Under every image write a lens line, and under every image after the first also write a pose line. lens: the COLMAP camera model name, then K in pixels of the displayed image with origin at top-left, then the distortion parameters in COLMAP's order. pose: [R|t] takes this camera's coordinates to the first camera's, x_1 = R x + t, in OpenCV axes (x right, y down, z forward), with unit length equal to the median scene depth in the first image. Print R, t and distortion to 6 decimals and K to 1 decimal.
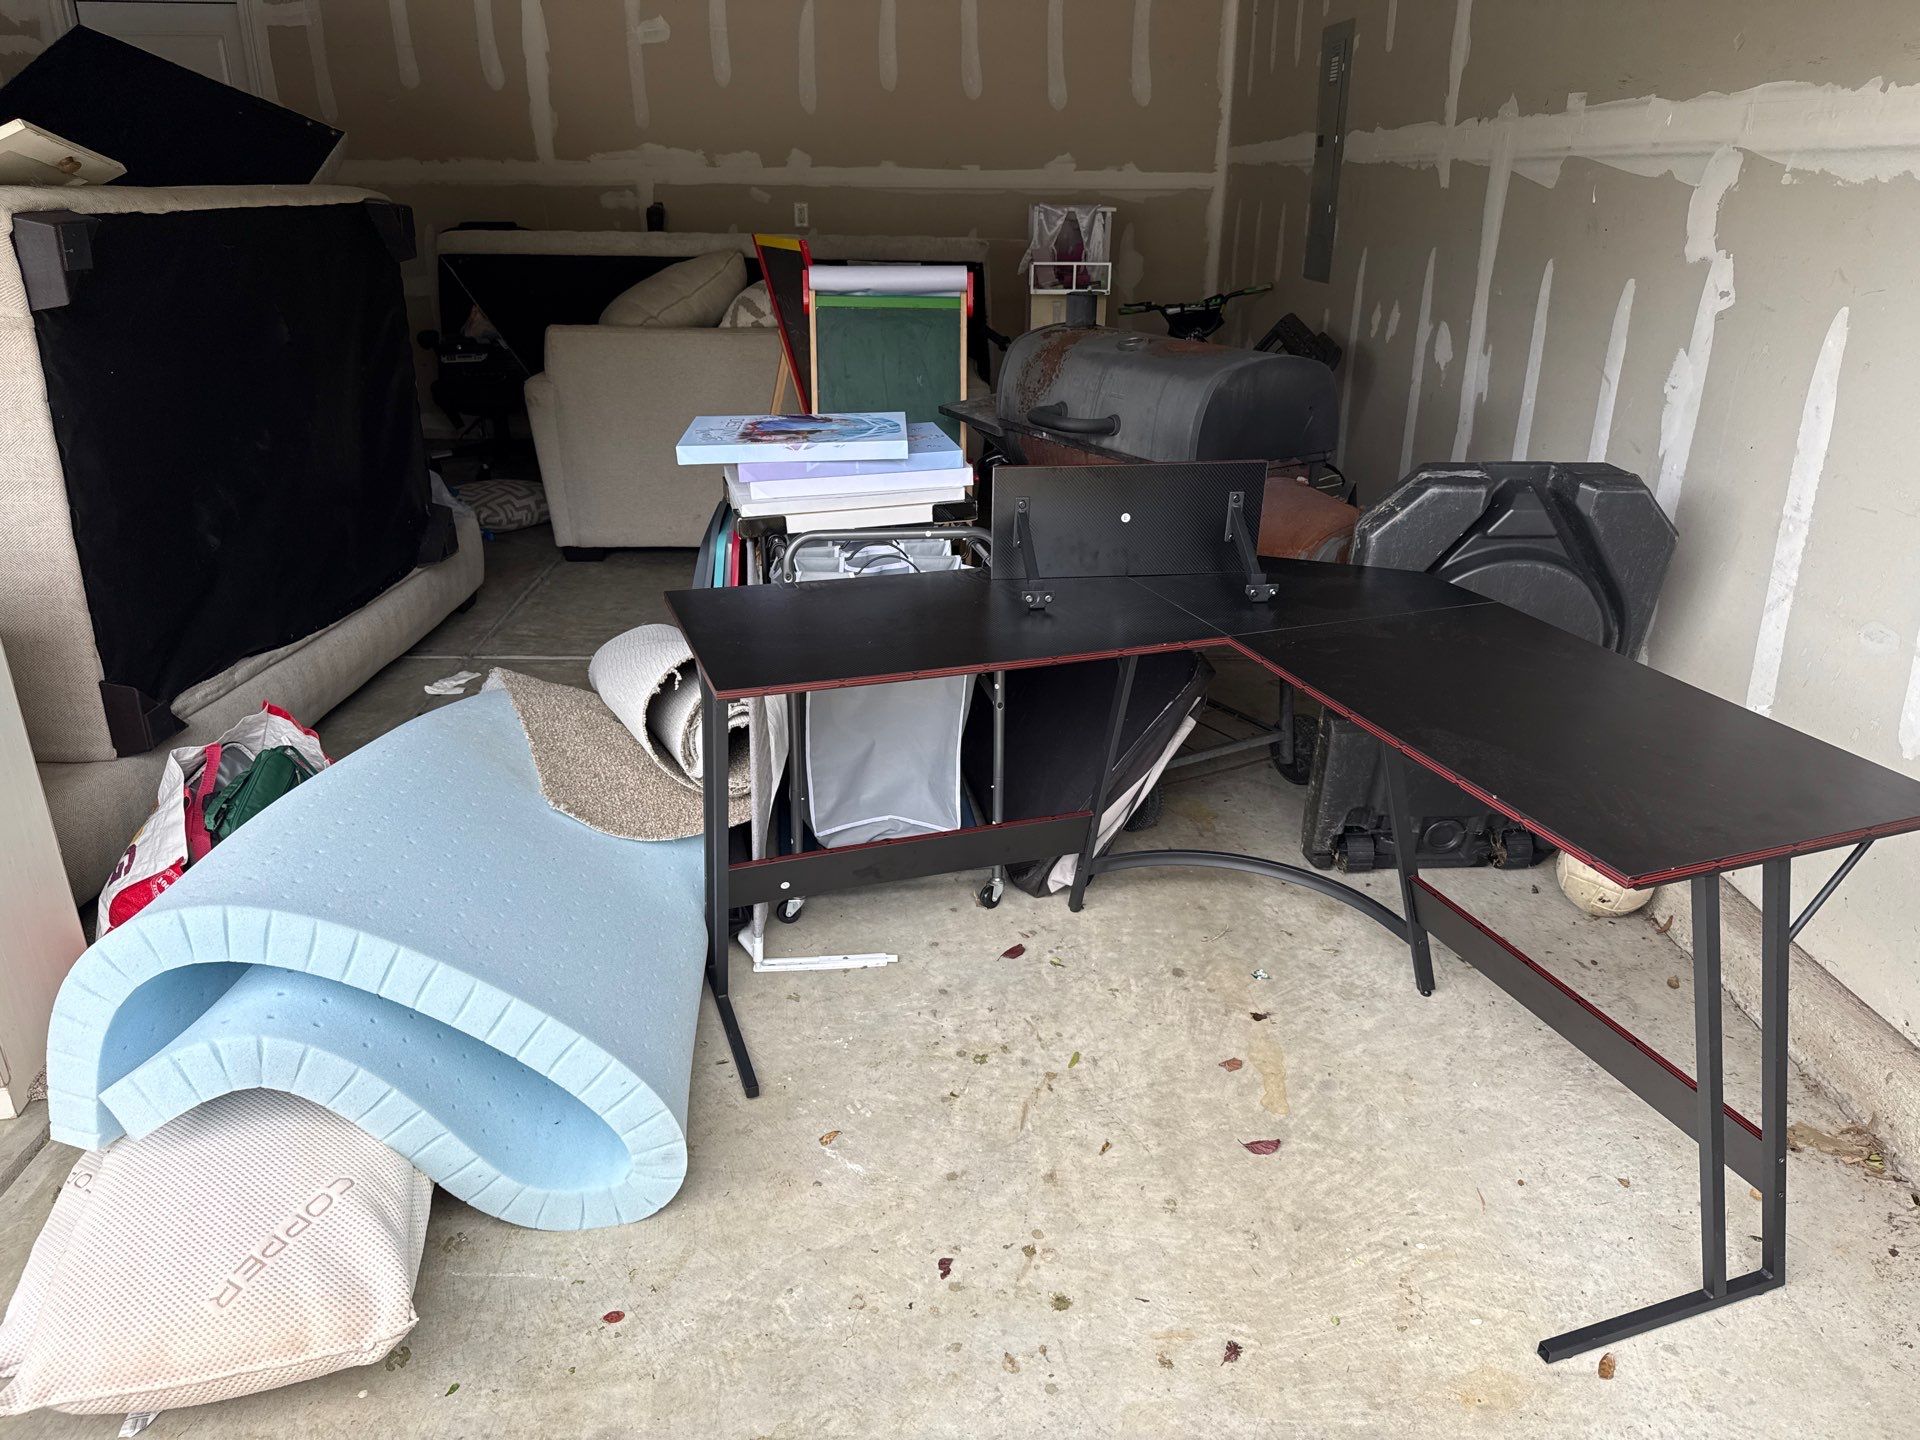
lens RADIAL K [[1347.7, 0, 974.0], [0, 1347.7, 720.8], [0, 0, 1]] dist [0.040841, -0.053945]
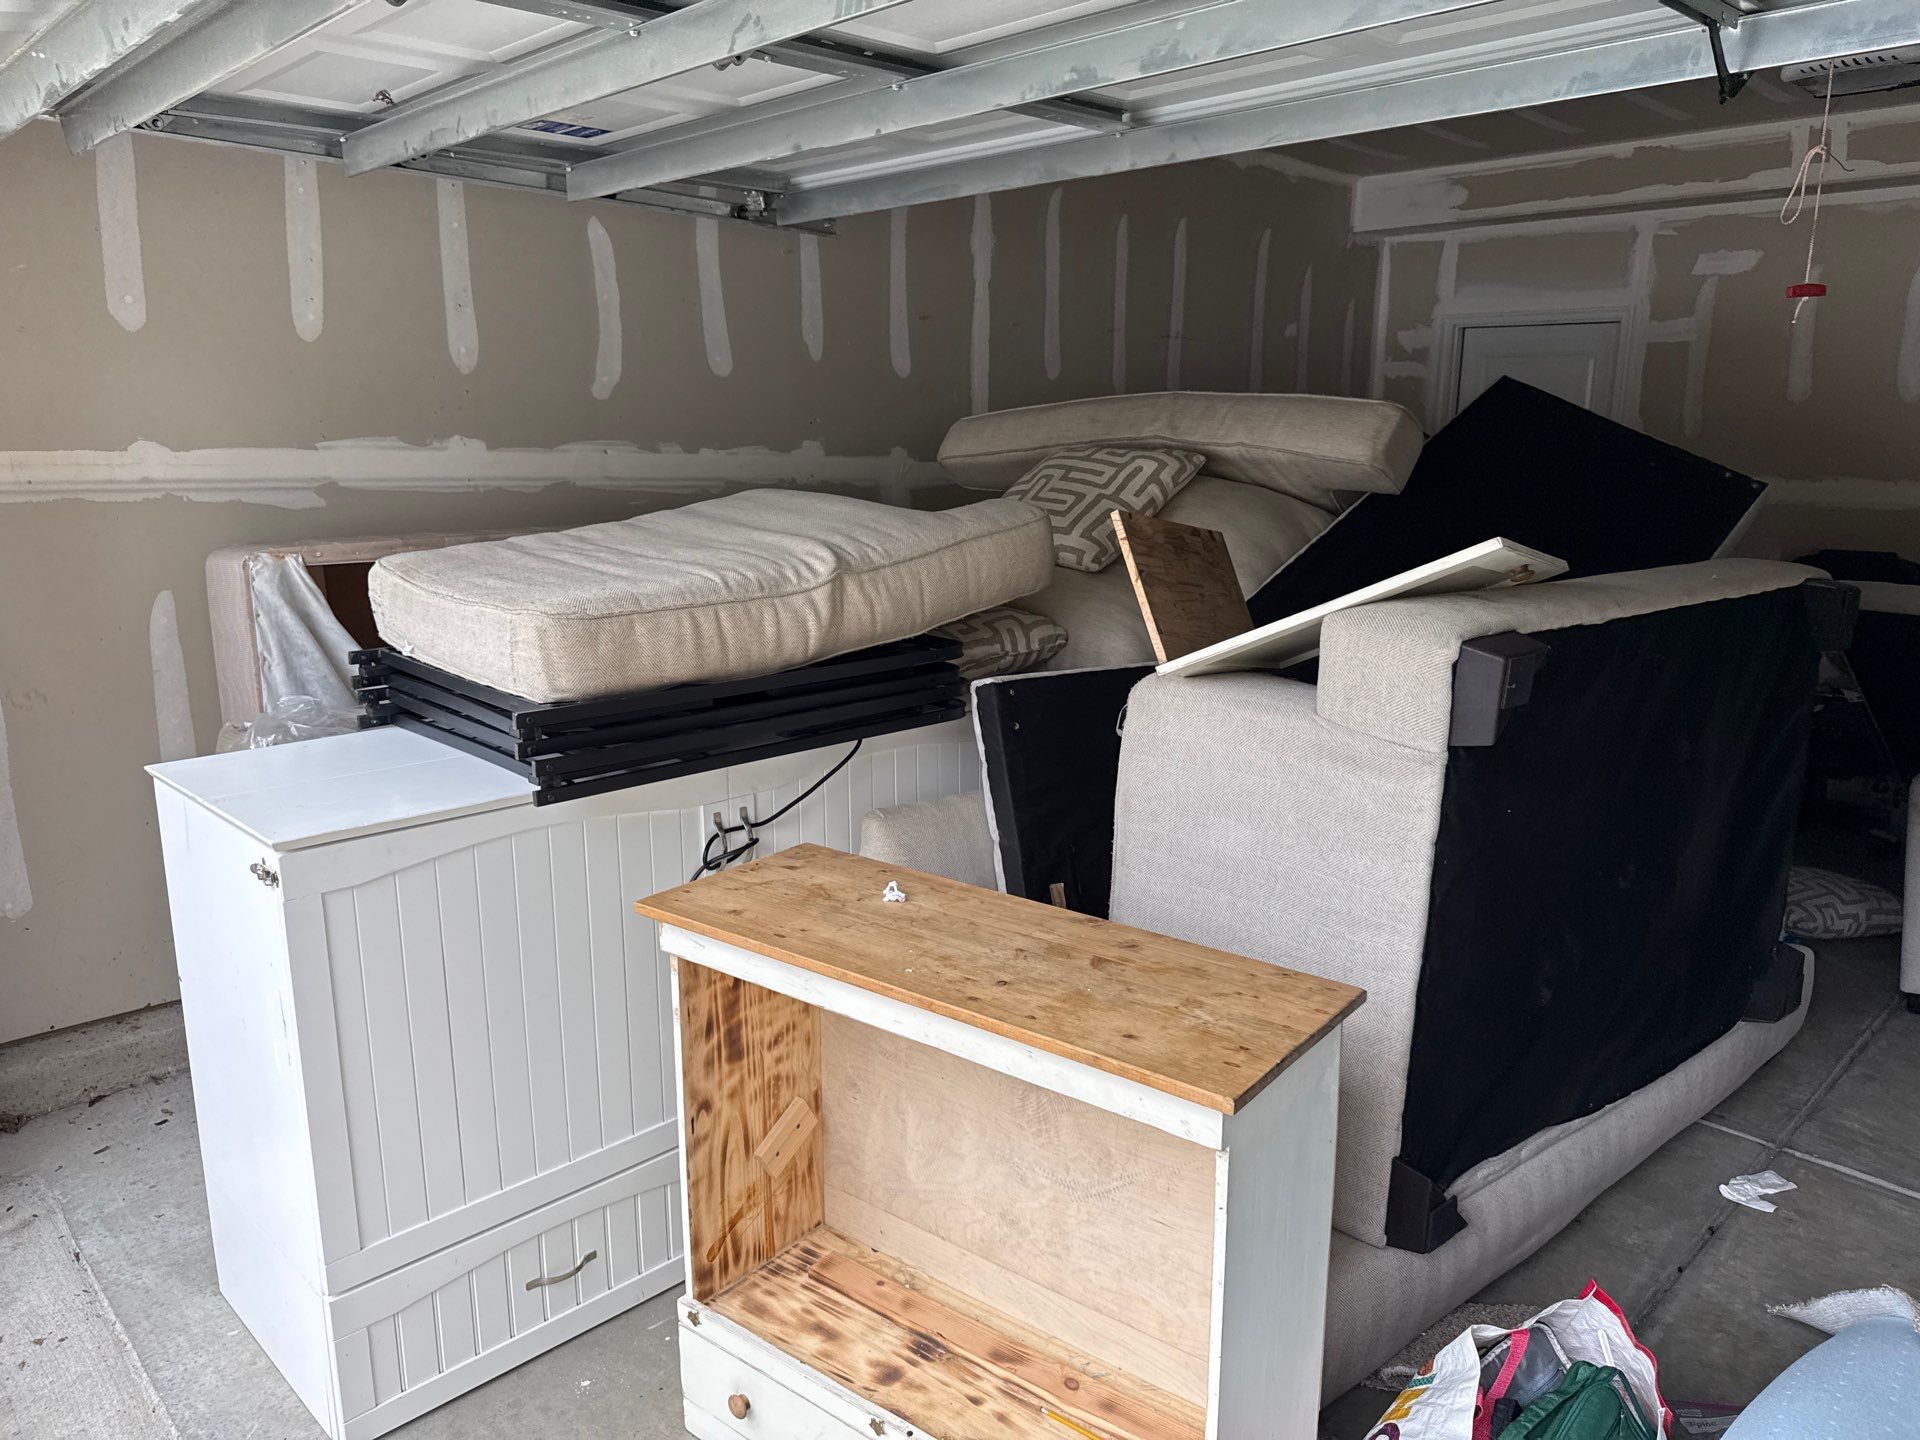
lens RADIAL K [[1347.7, 0, 974.8], [0, 1347.7, 724.3], [0, 0, 1]] dist [0.040841, -0.053945]
pose [[0.672859, 0.149863, -0.724432, -0.207545], [-0.275965, 0.959426, -0.057843, -0.135581], [0.686370, 0.238838, 0.686915, 0.152684]]
